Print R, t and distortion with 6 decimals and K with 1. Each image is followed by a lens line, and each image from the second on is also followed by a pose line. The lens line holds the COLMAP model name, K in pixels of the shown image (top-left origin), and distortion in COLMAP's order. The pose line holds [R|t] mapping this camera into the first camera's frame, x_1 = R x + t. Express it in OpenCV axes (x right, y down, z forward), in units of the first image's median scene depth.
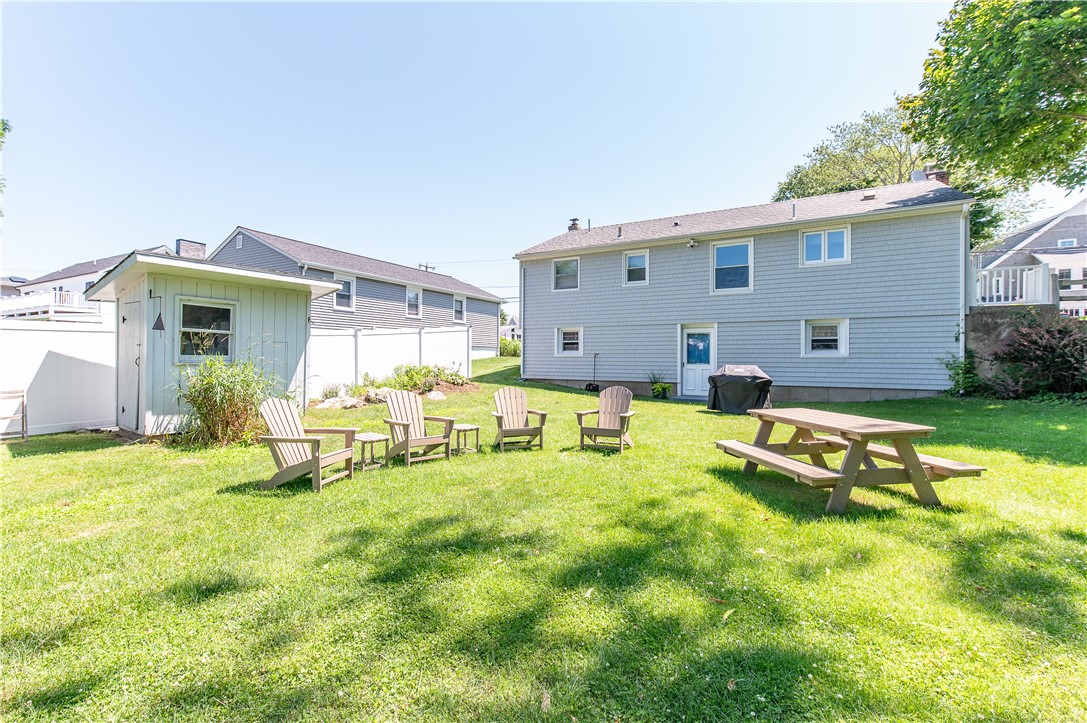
lens RADIAL K [[446.9, 0, 575.7], [0, 446.9, 354.3], [0, 0, 1]] dist [0.000185, -0.000008]
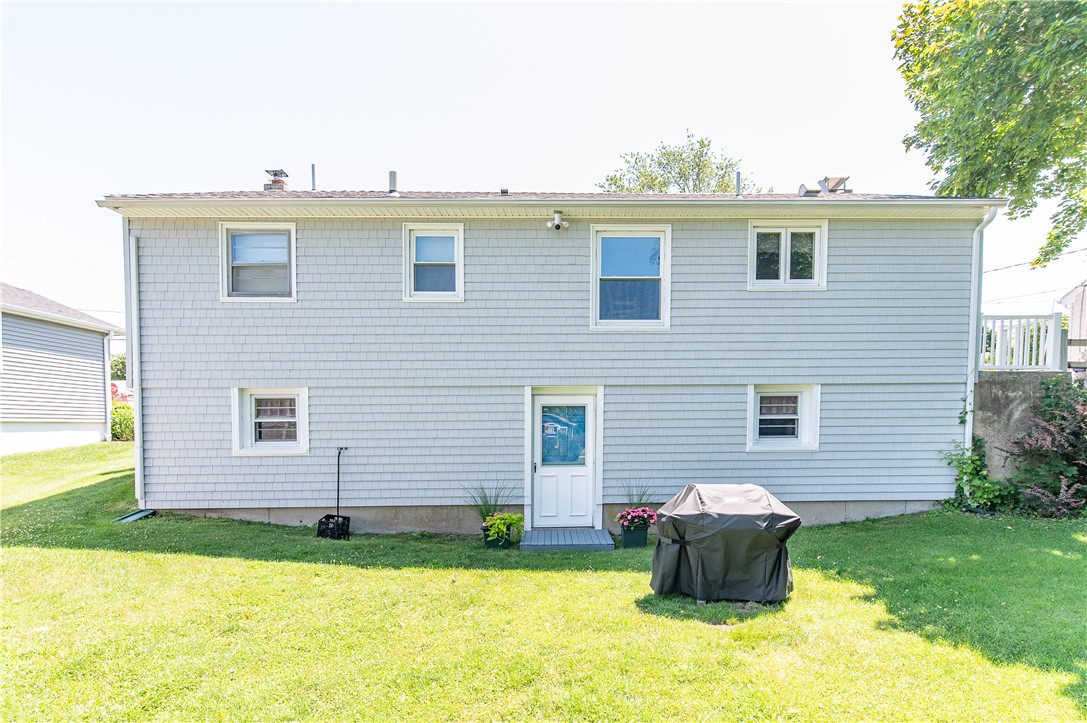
lens RADIAL K [[479.8, 0, 541.7], [0, 479.8, 410.7], [0, 0, 1]] dist [0.000860, 0.000144]
pose [[0.877375, -0.019052, 0.479427, -0.008816], [0.005656, 0.999553, 0.029371, -0.059491], [-0.479772, -0.023057, 0.877090, 0.559042]]
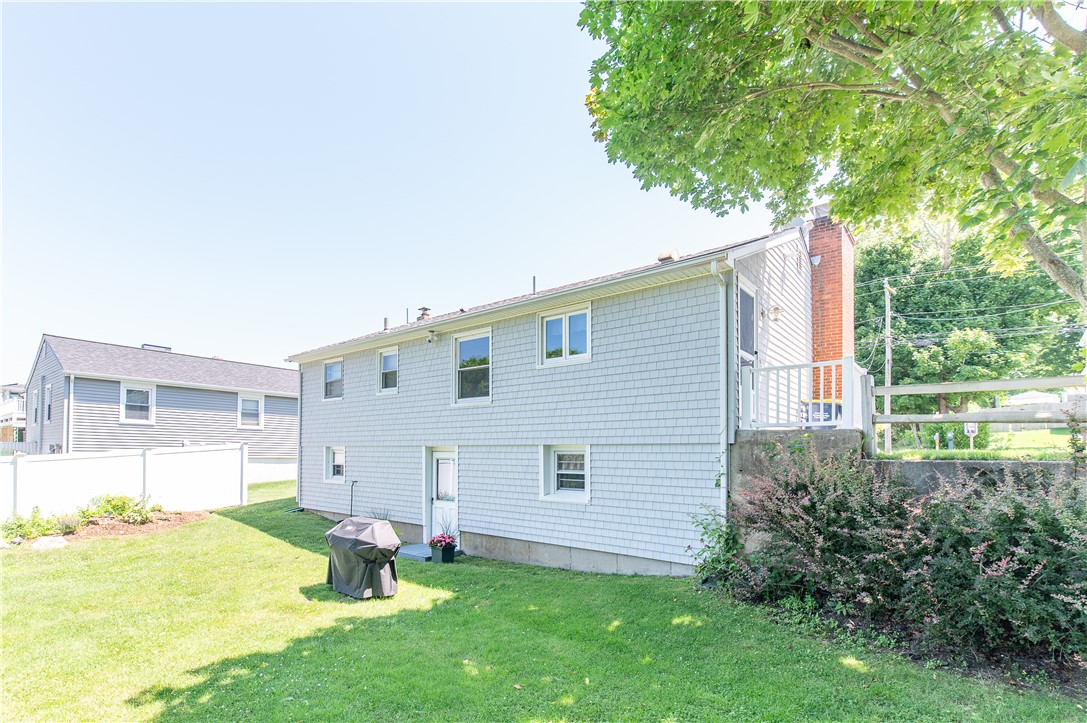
lens RADIAL K [[499.1, 0, 544.8], [0, 499.1, 440.3], [0, 0, 1]] dist [0.000213, -0.000074]
pose [[0.982774, 0.002109, -0.184801, 0.610377], [-0.007083, 0.999630, -0.026257, -0.060099], [0.184677, 0.027114, 0.982425, 0.238520]]
